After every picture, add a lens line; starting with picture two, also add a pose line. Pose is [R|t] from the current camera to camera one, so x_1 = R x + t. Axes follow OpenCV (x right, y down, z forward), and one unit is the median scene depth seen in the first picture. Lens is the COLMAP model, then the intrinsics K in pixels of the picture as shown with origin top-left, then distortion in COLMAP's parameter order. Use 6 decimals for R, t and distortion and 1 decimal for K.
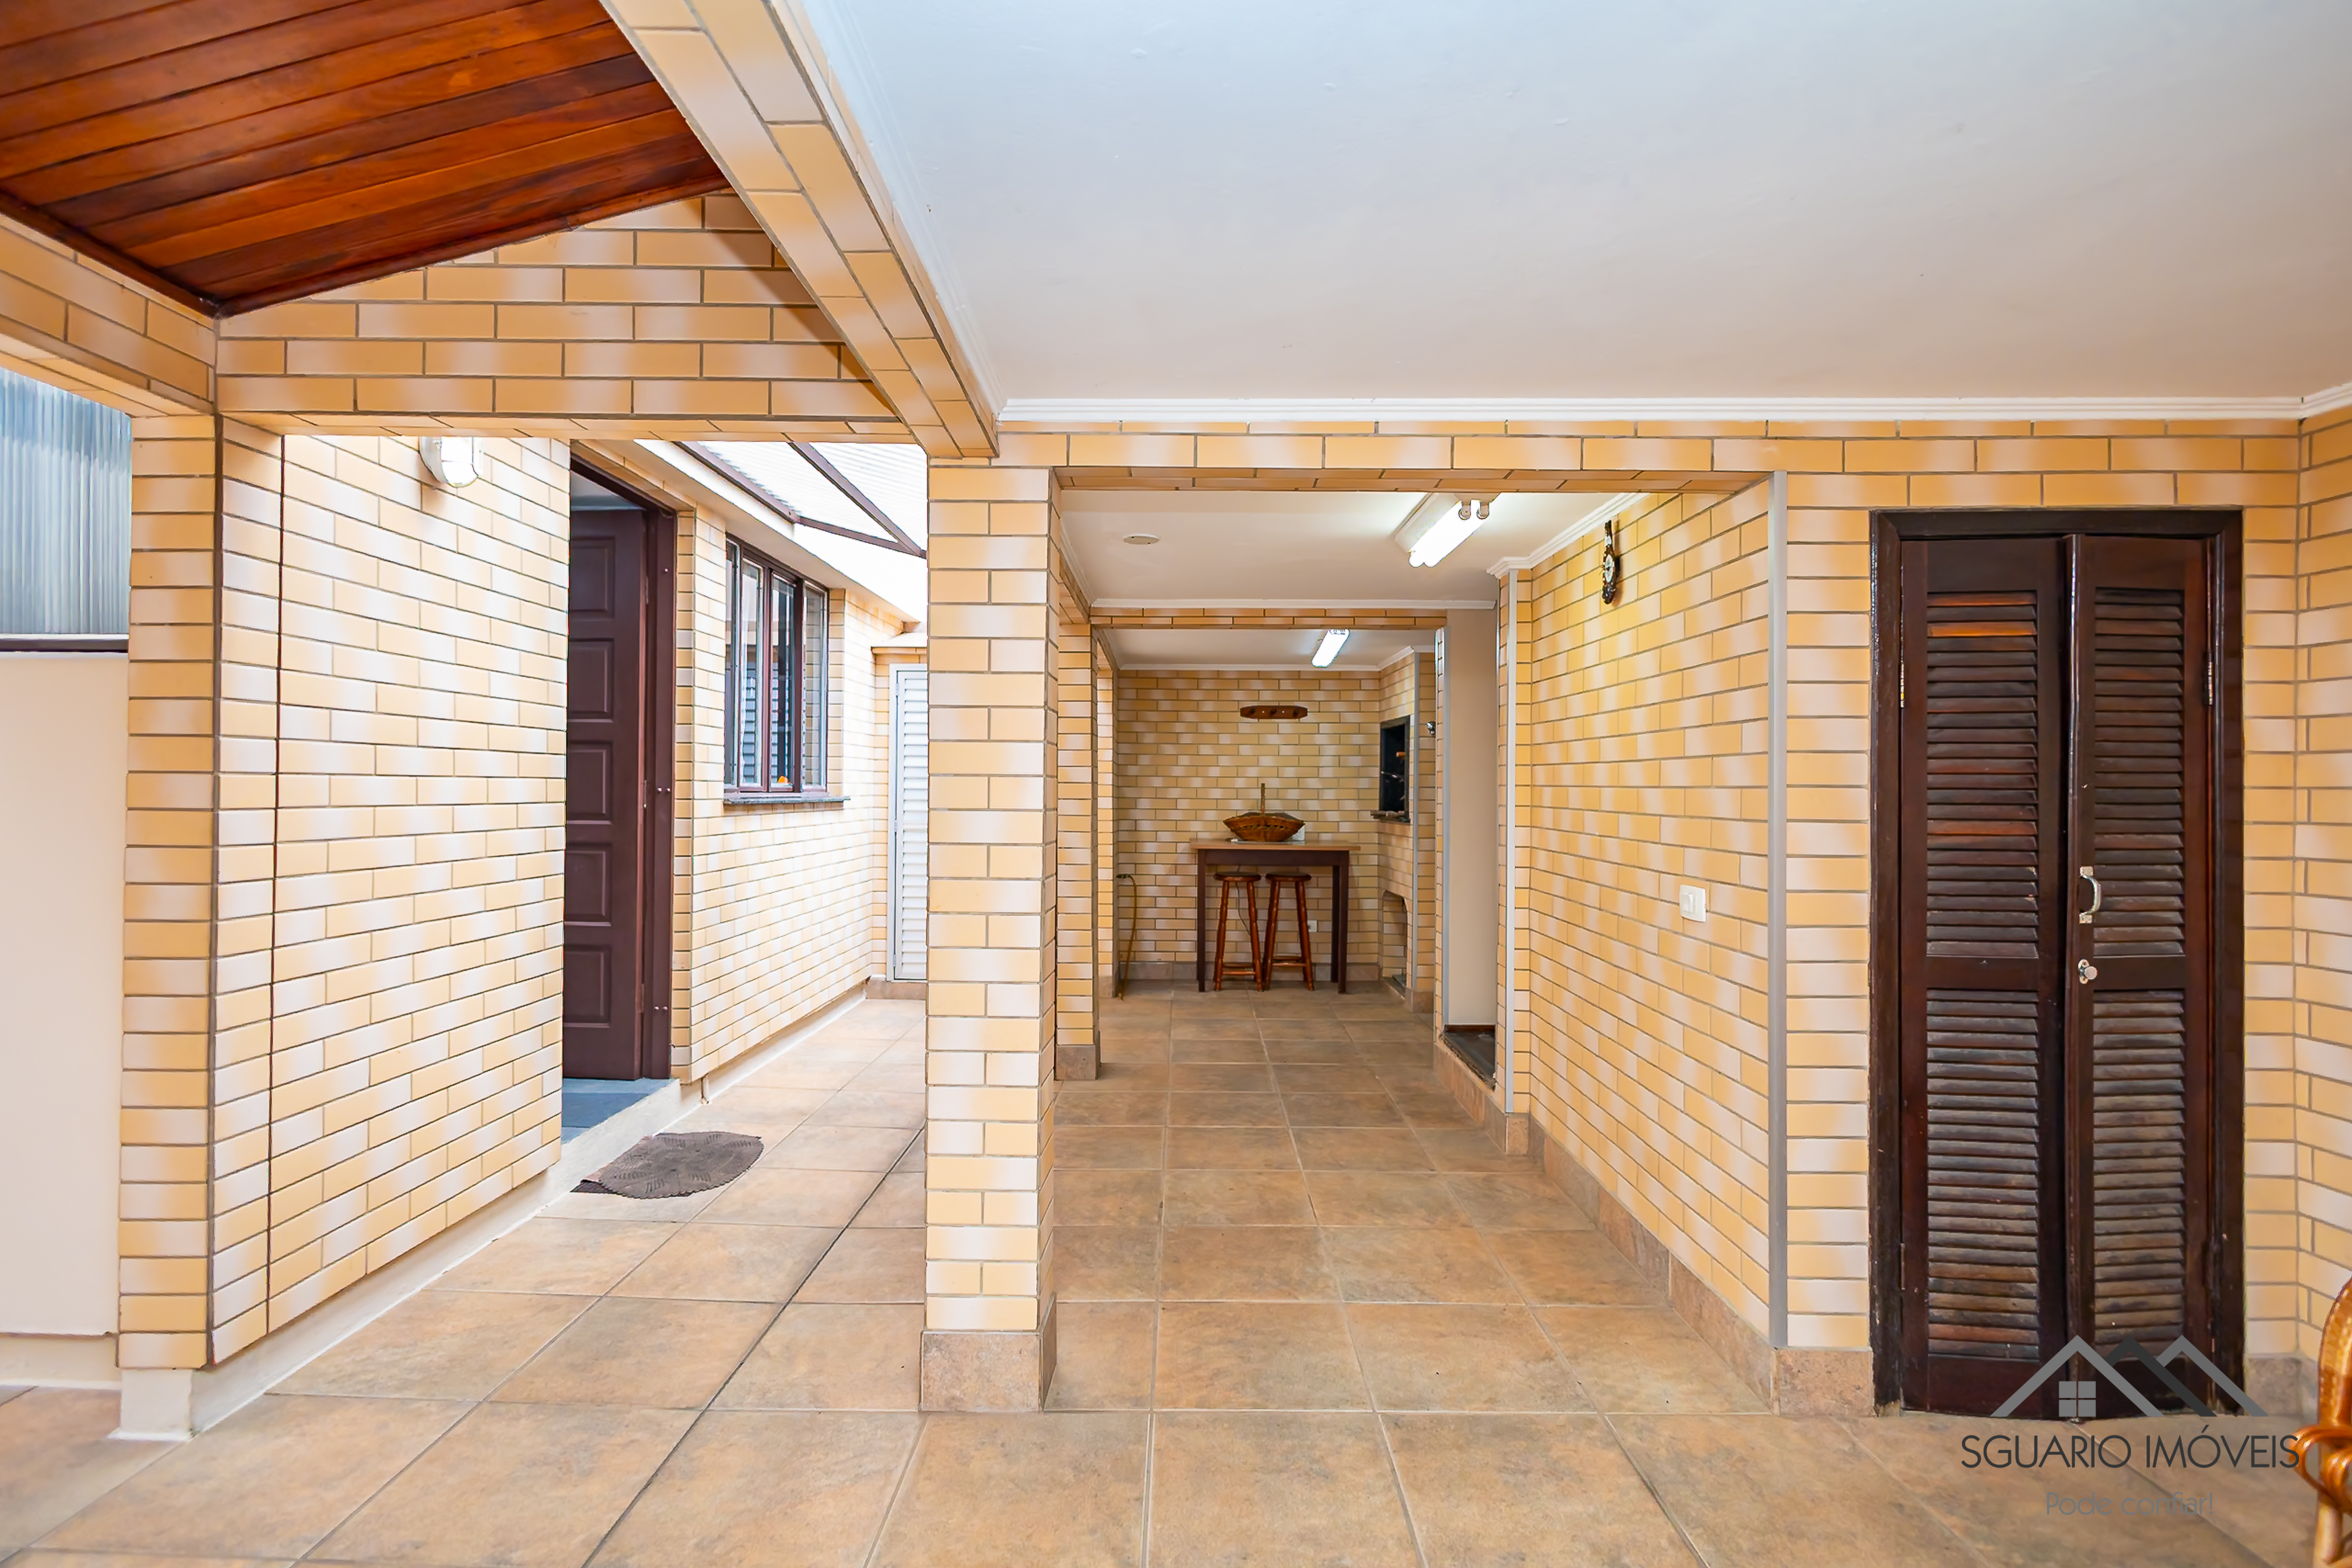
lens RADIAL K [[1081.3, 0, 1168.7], [0, 1081.3, 784.8], [0, 0, 1]] dist [0.010175, -0.003216]
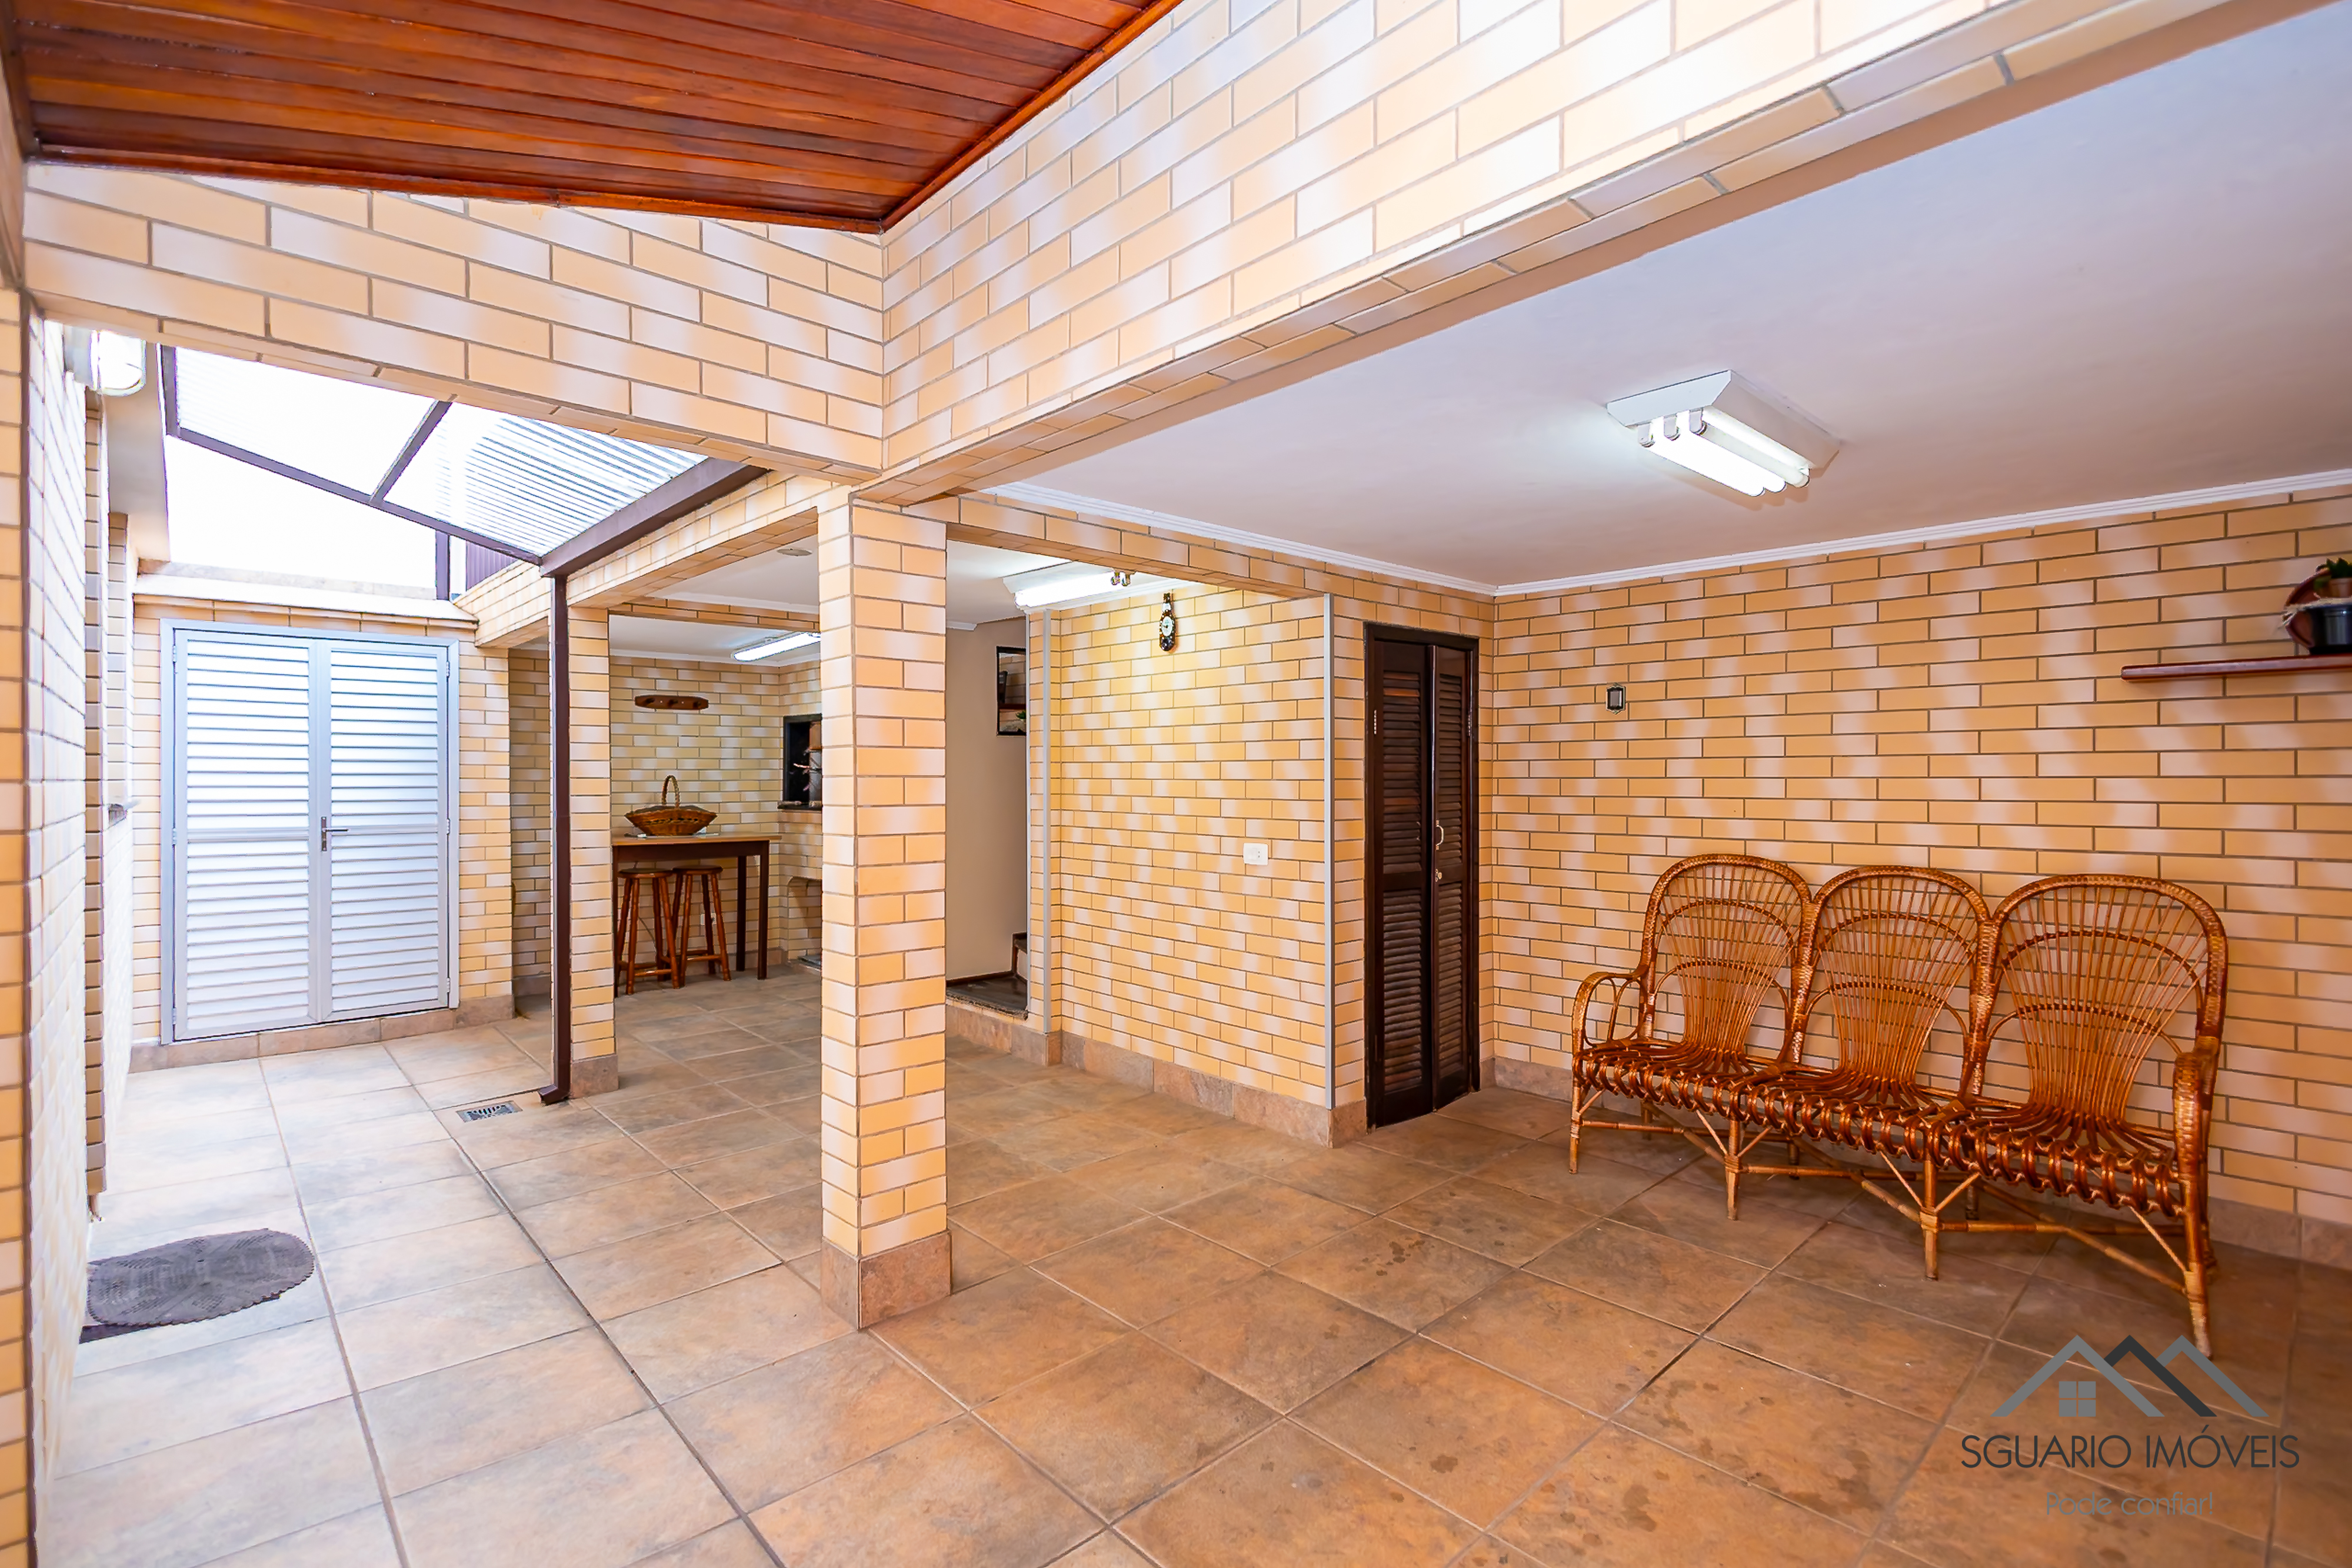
lens RADIAL K [[1081.3, 0, 1178.0], [0, 1081.3, 784.1], [0, 0, 1]] dist [0.010175, -0.003216]
pose [[0.726731, -0.012085, 0.686816, -0.660525], [0.004166, 0.999904, 0.013186, -0.012539], [-0.686909, -0.006722, 0.726712, -0.054768]]
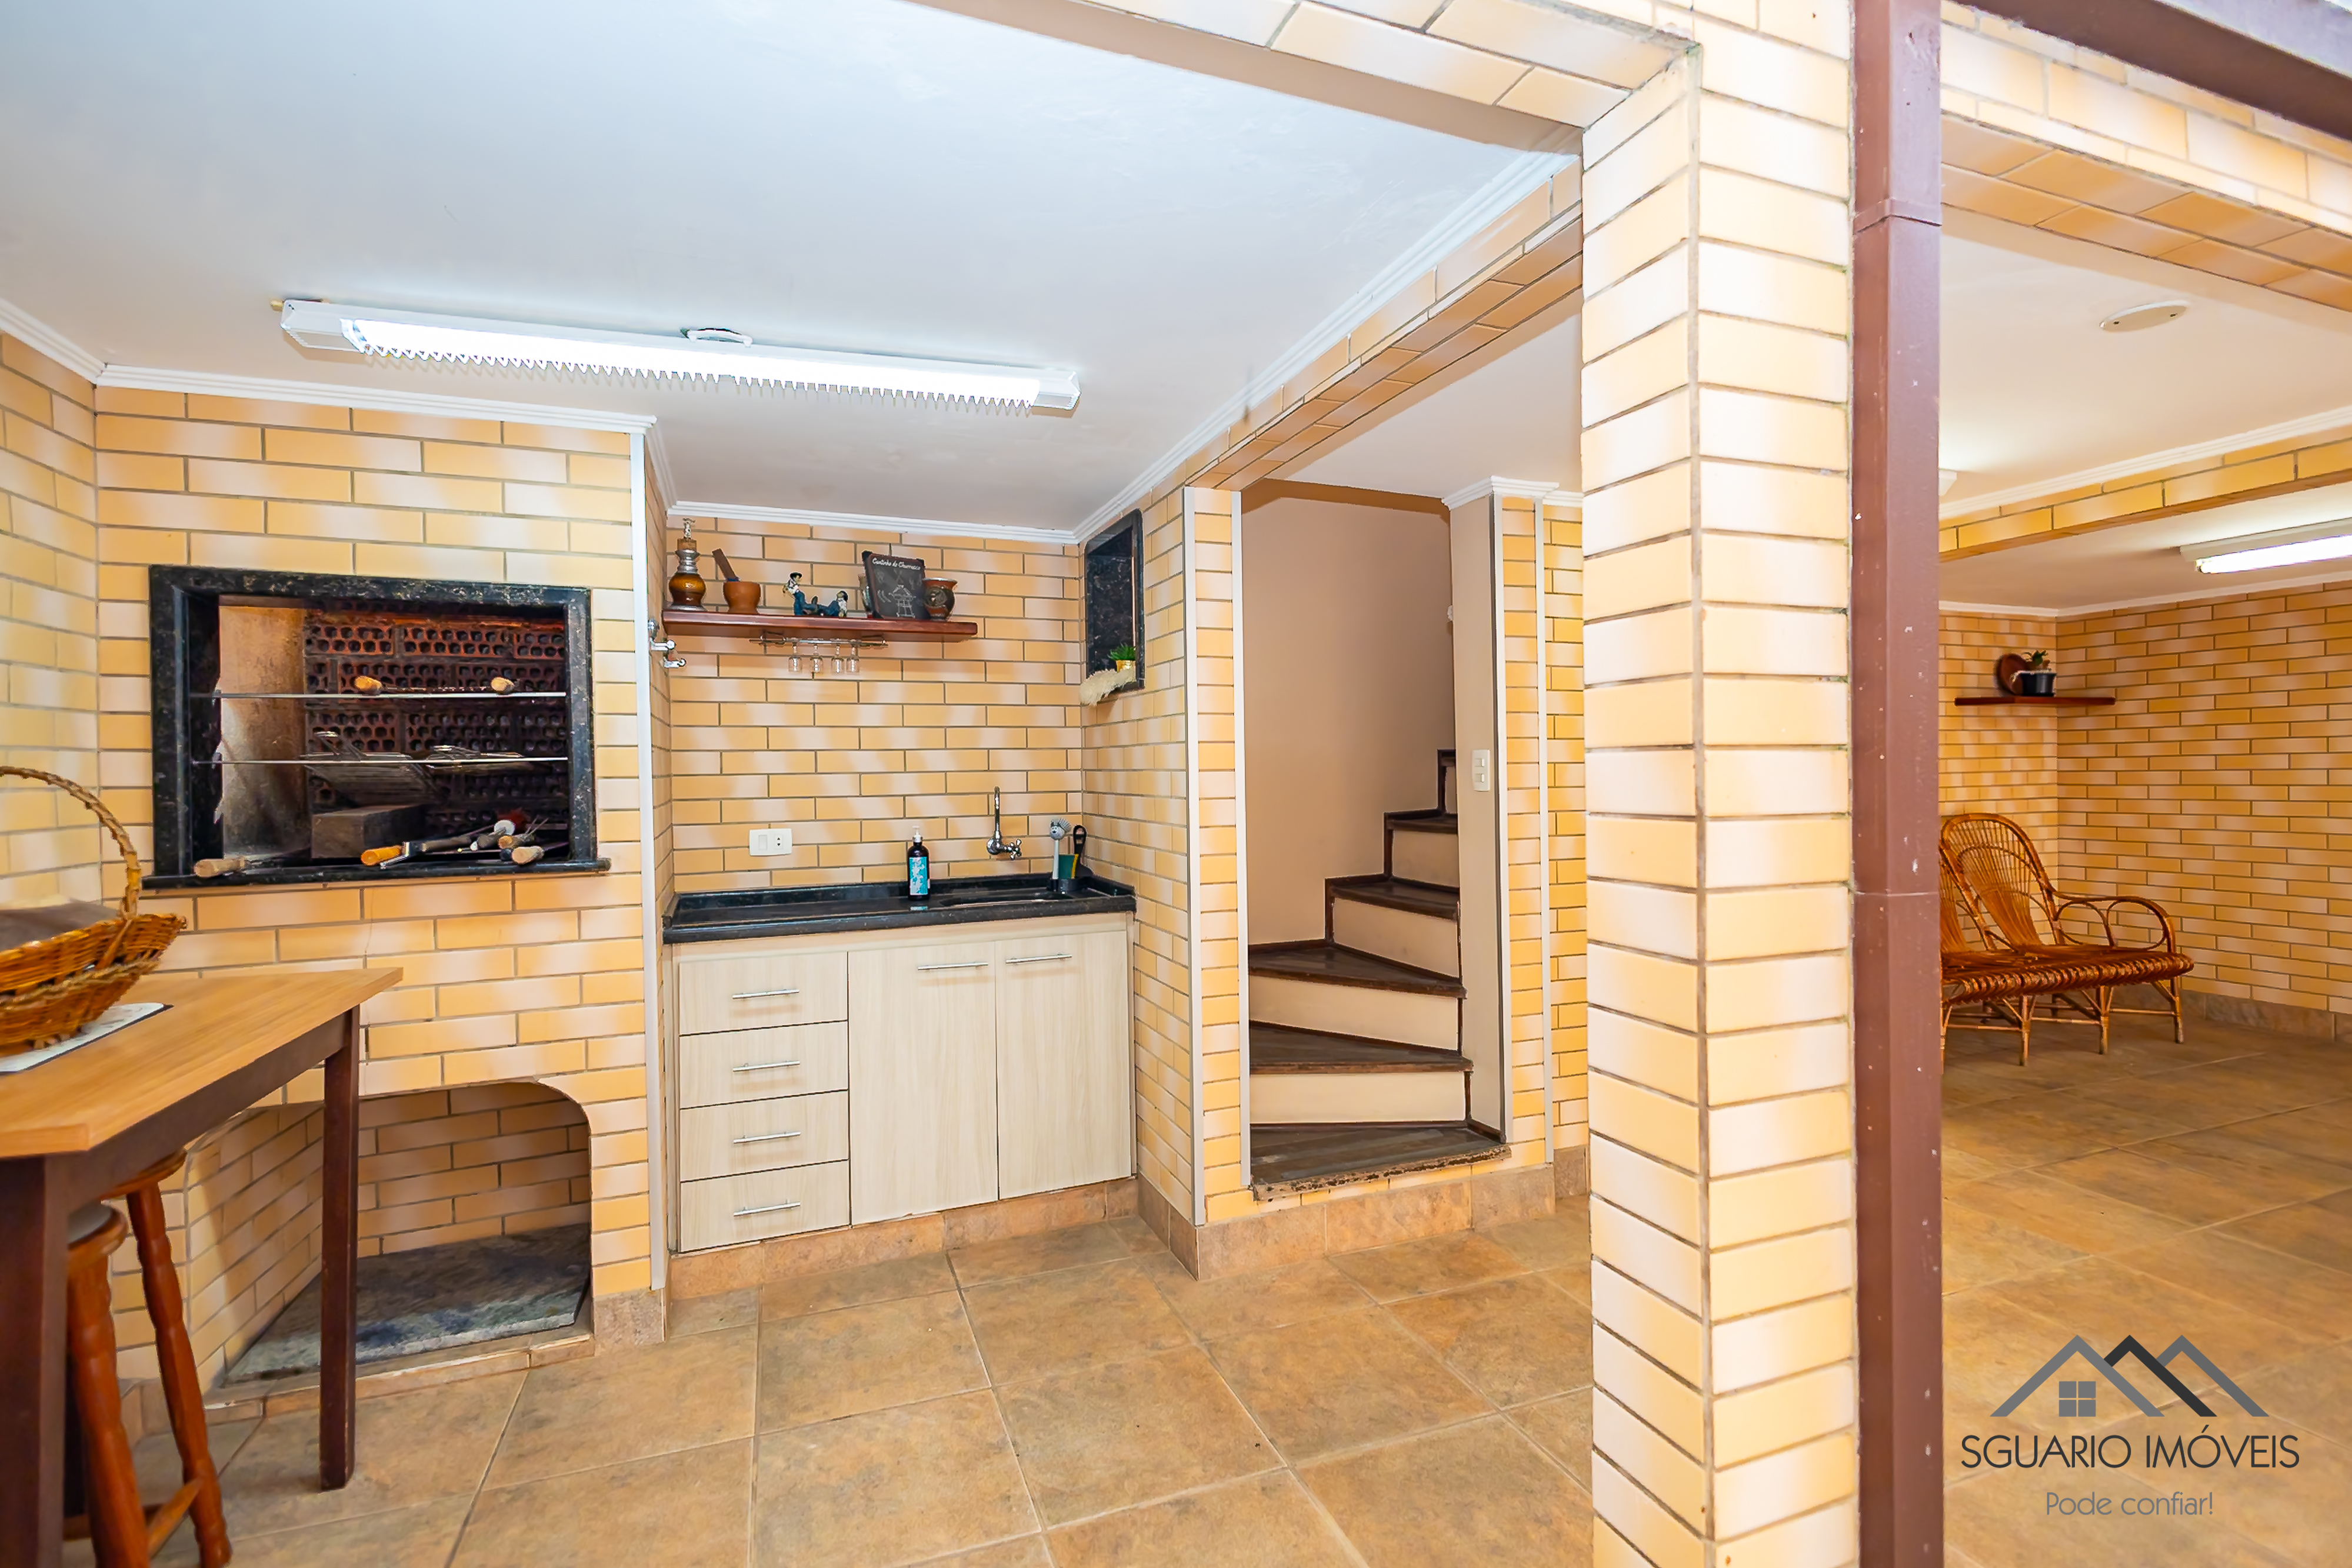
lens RADIAL K [[1081.3, 0, 1180.9], [0, 1081.3, 775.9], [0, 0, 1]] dist [0.010175, -0.003216]
pose [[-0.366165, -0.006244, 0.930529, -0.505010], [0.008766, 0.999910, 0.010159, -0.000175], [-0.930509, 0.011877, -0.366077, 2.278593]]
